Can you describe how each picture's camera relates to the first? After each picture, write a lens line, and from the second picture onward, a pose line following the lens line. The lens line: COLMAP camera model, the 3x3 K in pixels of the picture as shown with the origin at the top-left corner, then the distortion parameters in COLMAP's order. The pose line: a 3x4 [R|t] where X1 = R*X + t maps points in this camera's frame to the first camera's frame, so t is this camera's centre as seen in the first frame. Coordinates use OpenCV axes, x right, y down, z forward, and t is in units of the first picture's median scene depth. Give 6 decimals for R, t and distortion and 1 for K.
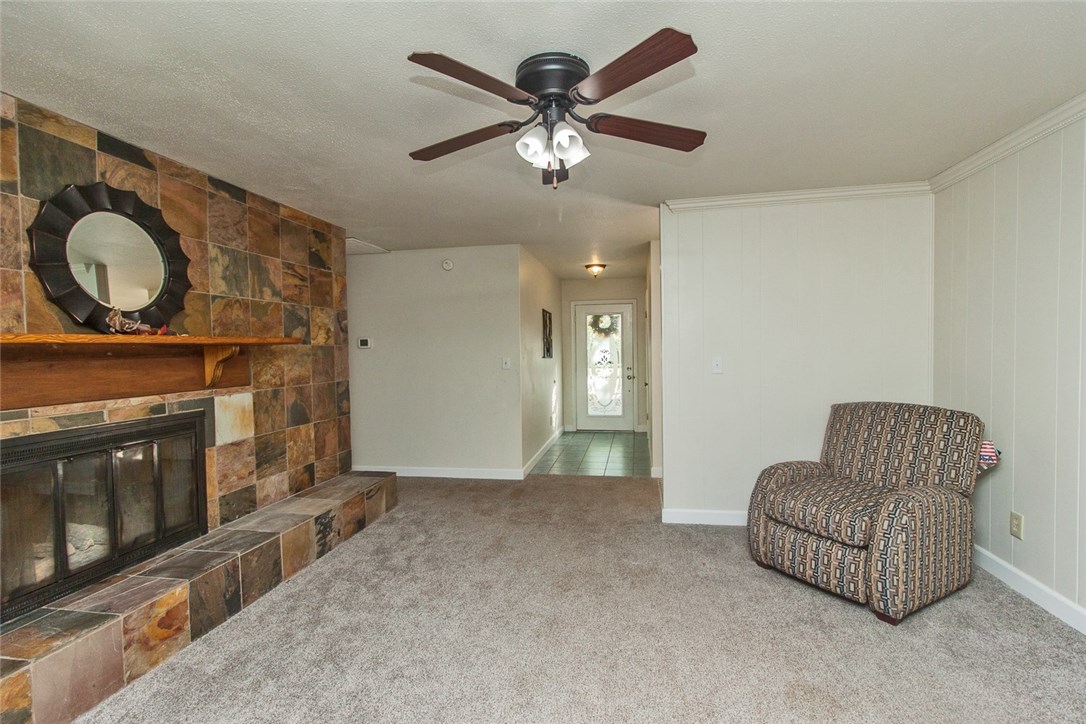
lens RADIAL K [[492.4, 0, 548.6], [0, 492.4, 363.3], [0, 0, 1]] dist [0.002486, 0.000654]
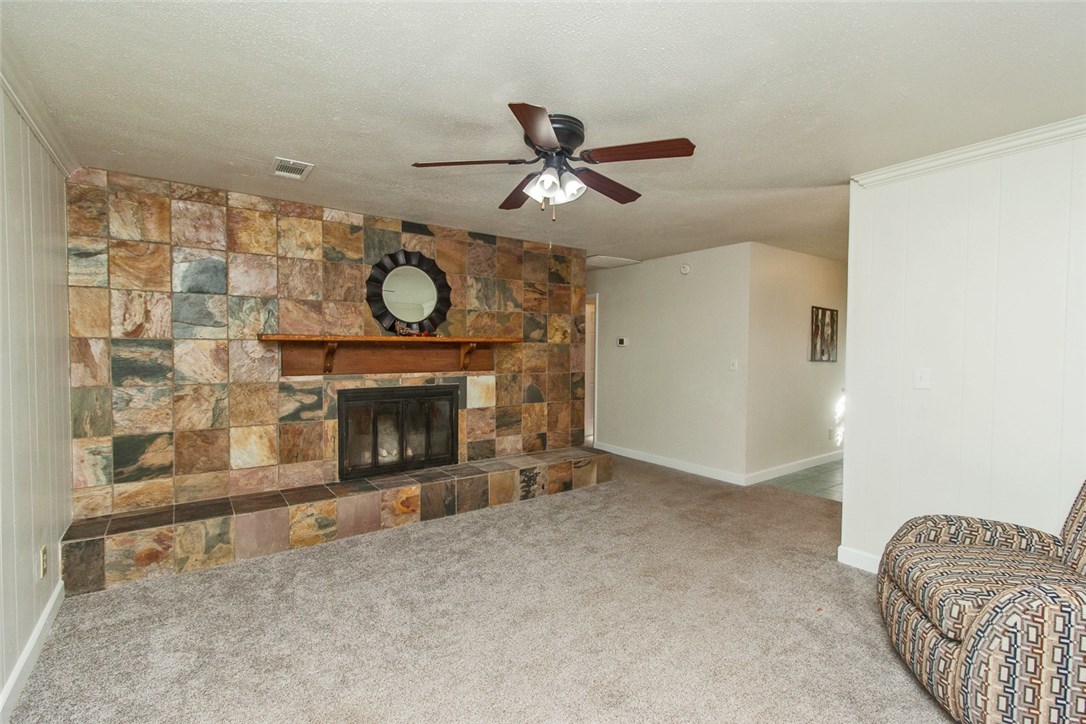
lens RADIAL K [[483.8, 0, 543.0], [0, 483.8, 362.0], [0, 0, 1]] dist [0.003375, 0.000506]
pose [[0.733169, 0.042445, -0.678721, 0.471836], [-0.040975, 0.998994, 0.018212, -0.012165], [0.678811, 0.014458, 0.734170, 0.055157]]
